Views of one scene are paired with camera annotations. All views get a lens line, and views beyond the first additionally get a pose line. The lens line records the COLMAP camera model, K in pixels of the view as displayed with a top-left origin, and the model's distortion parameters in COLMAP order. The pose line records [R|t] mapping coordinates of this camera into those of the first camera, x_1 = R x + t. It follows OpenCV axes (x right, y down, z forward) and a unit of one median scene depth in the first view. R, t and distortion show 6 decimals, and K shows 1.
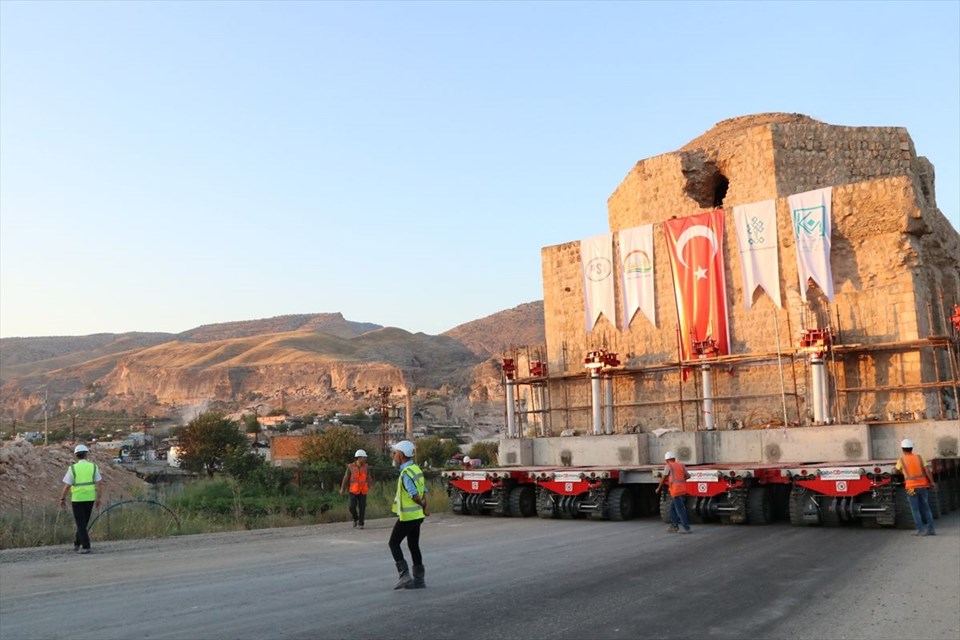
lens RADIAL K [[797.3, 0, 482.5], [0, 797.3, 325.0], [0, 0, 1]] dist [-0.150713, 0.103055]
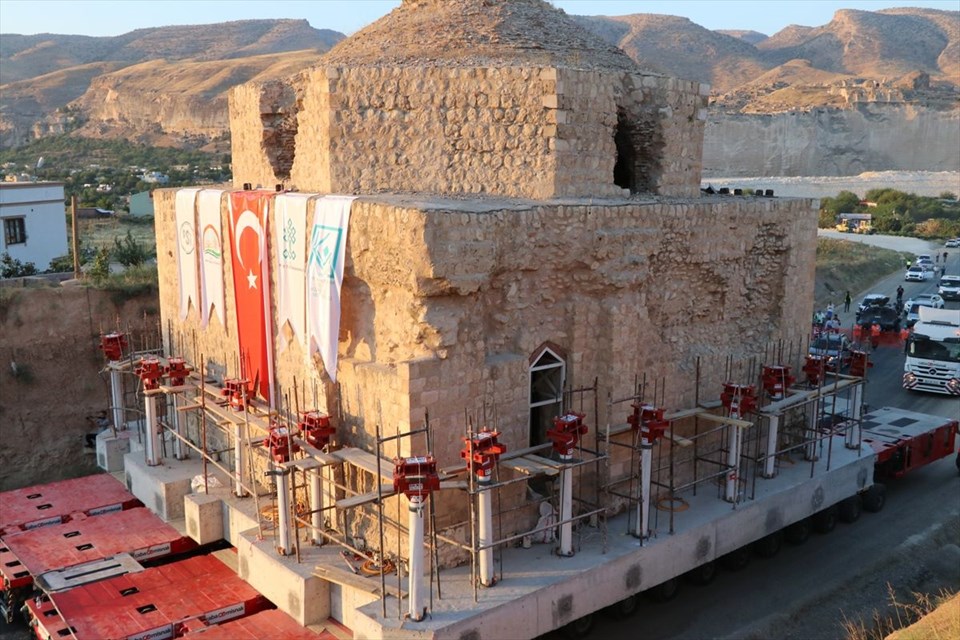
lens RADIAL K [[934.8, 0, 478.2], [0, 934.8, 322.7], [0, 0, 1]] dist [-0.094051, 0.000000]
pose [[0.981713, 0.066378, -0.178421, 0.649593], [-0.008727, 0.951948, 0.306134, -0.296841], [0.190168, -0.298979, 0.935119, 0.245378]]
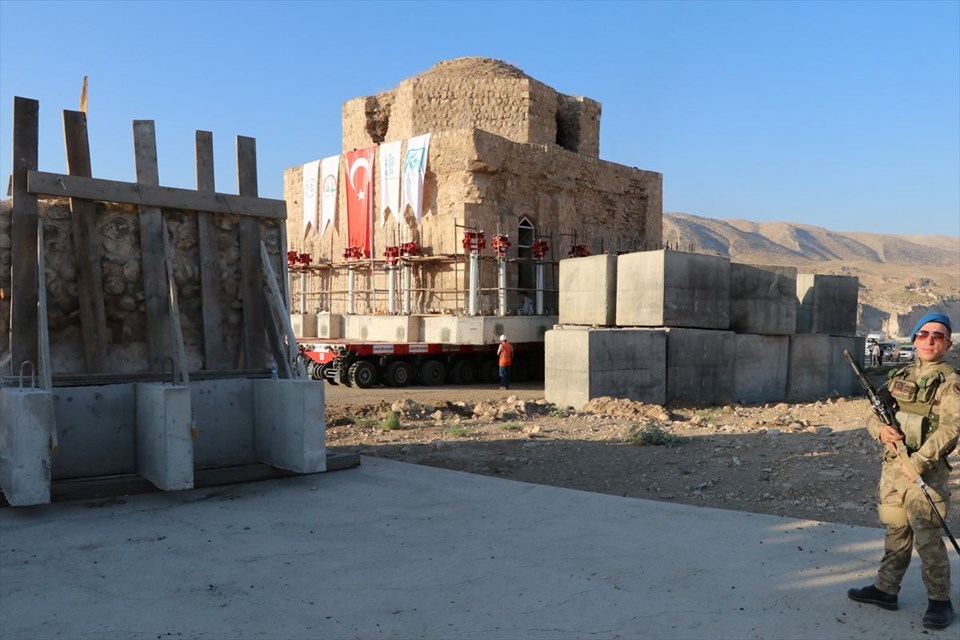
lens RADIAL K [[797.3, 0, 477.1], [0, 797.3, 311.7], [0, 0, 1]] dist [-0.150713, 0.103055]
pose [[0.995267, 0.037632, -0.089599, 0.610654], [-0.024747, 0.989729, 0.140797, -0.066119], [0.093978, -0.137913, 0.985976, -0.311339]]
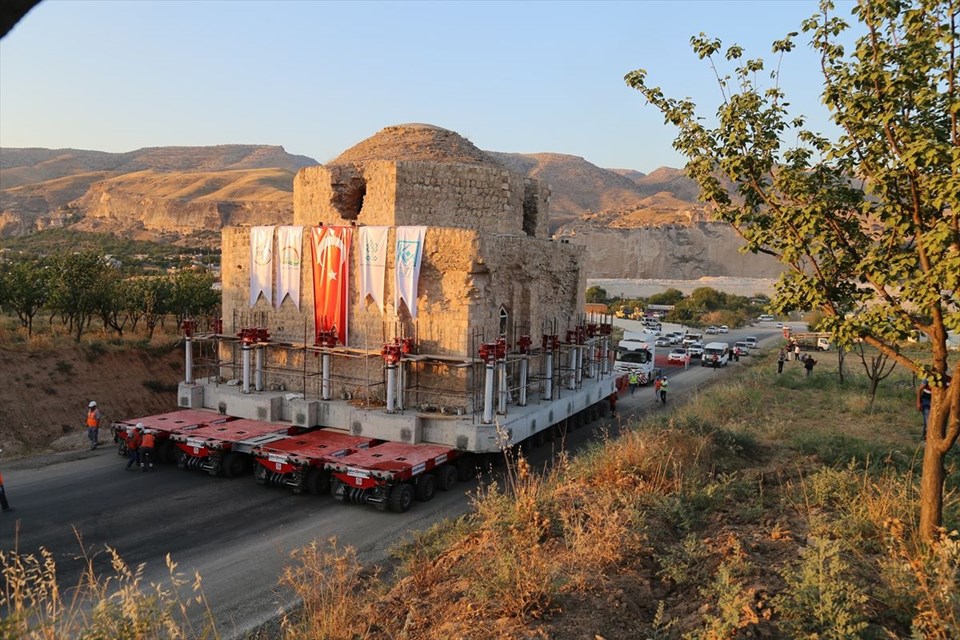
lens RADIAL K [[740.7, 0, 479.6], [0, 740.7, 323.8], [0, 0, 1]] dist [-0.077018, -0.000240]
pose [[0.970670, 0.044629, 0.236238, 0.235960], [-0.093879, 0.974969, 0.201551, -0.258153], [-0.221329, -0.217817, 0.950562, -0.204232]]
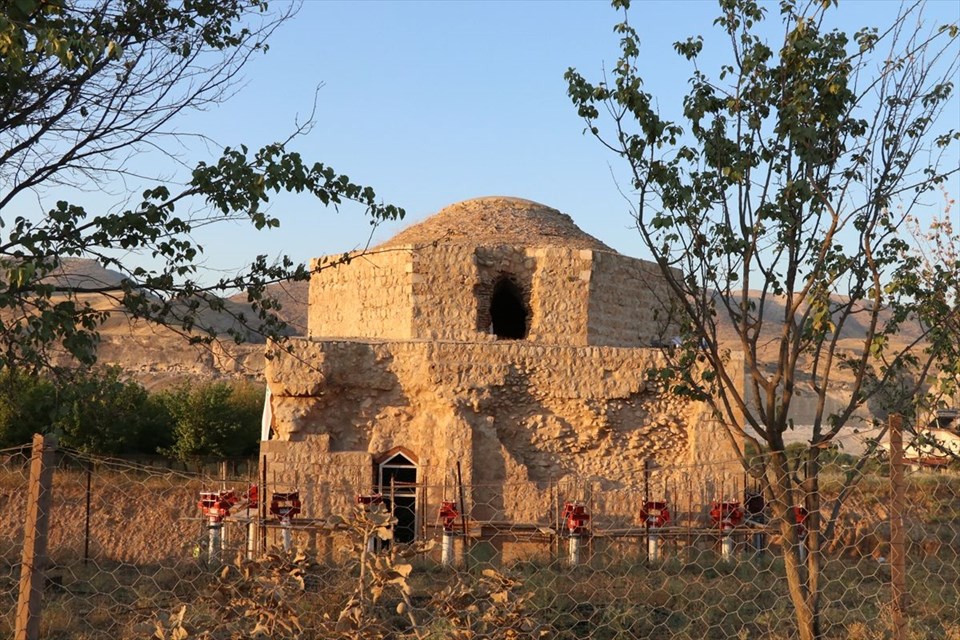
lens RADIAL K [[934.8, 0, 480.2], [0, 934.8, 323.2], [0, 0, 1]] dist [-0.094051, 0.000000]
pose [[0.683974, -0.022131, -0.729171, 1.370552], [0.056799, 0.998121, 0.022985, -0.195446], [0.727292, -0.057137, 0.683946, 0.359887]]
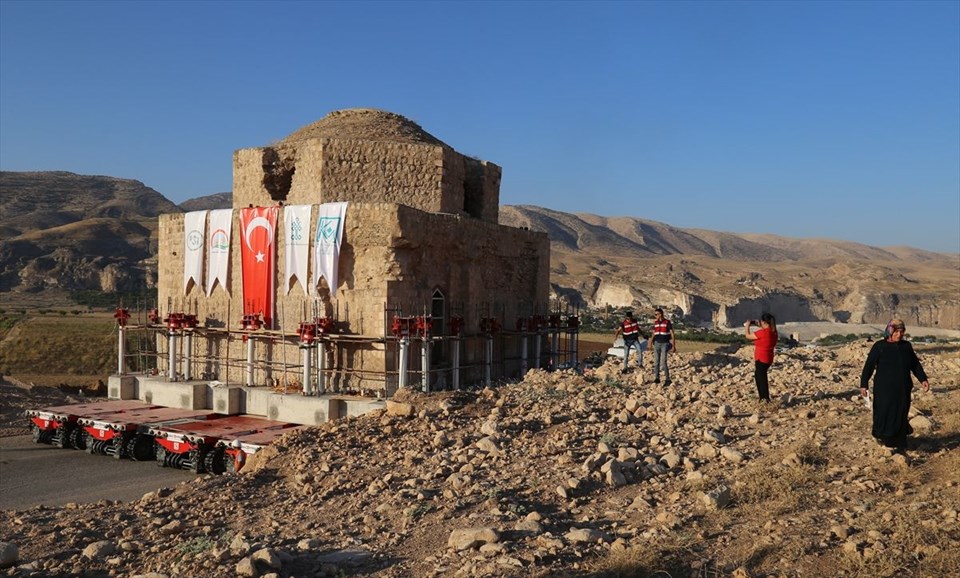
lens RADIAL K [[781.5, 0, 503.1], [0, 781.5, 294.8], [0, 0, 1]] dist [-0.094451, 0.049330]
pose [[0.978751, 0.050774, 0.198666, 0.422617], [-0.076625, 0.989234, 0.124678, -0.191950], [-0.190196, -0.137251, 0.972105, -0.256156]]
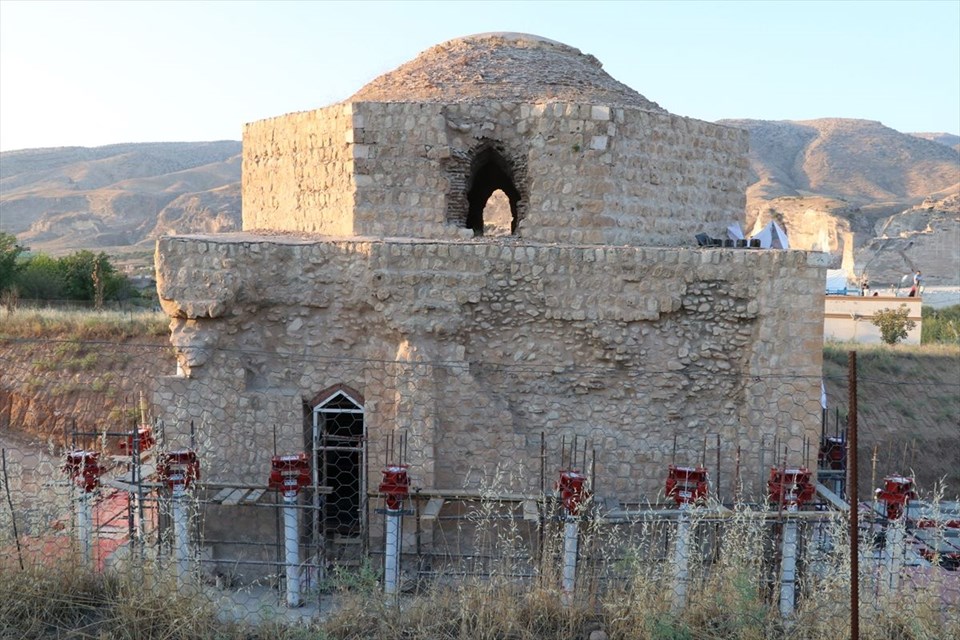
lens RADIAL K [[934.8, 0, 475.5], [0, 934.8, 322.4], [0, 0, 1]] dist [-0.094051, 0.000000]
pose [[0.609551, 0.095345, -0.786992, 1.216483], [0.071205, 0.982143, 0.174139, -0.213815], [0.789542, -0.162184, 0.591878, 0.634078]]
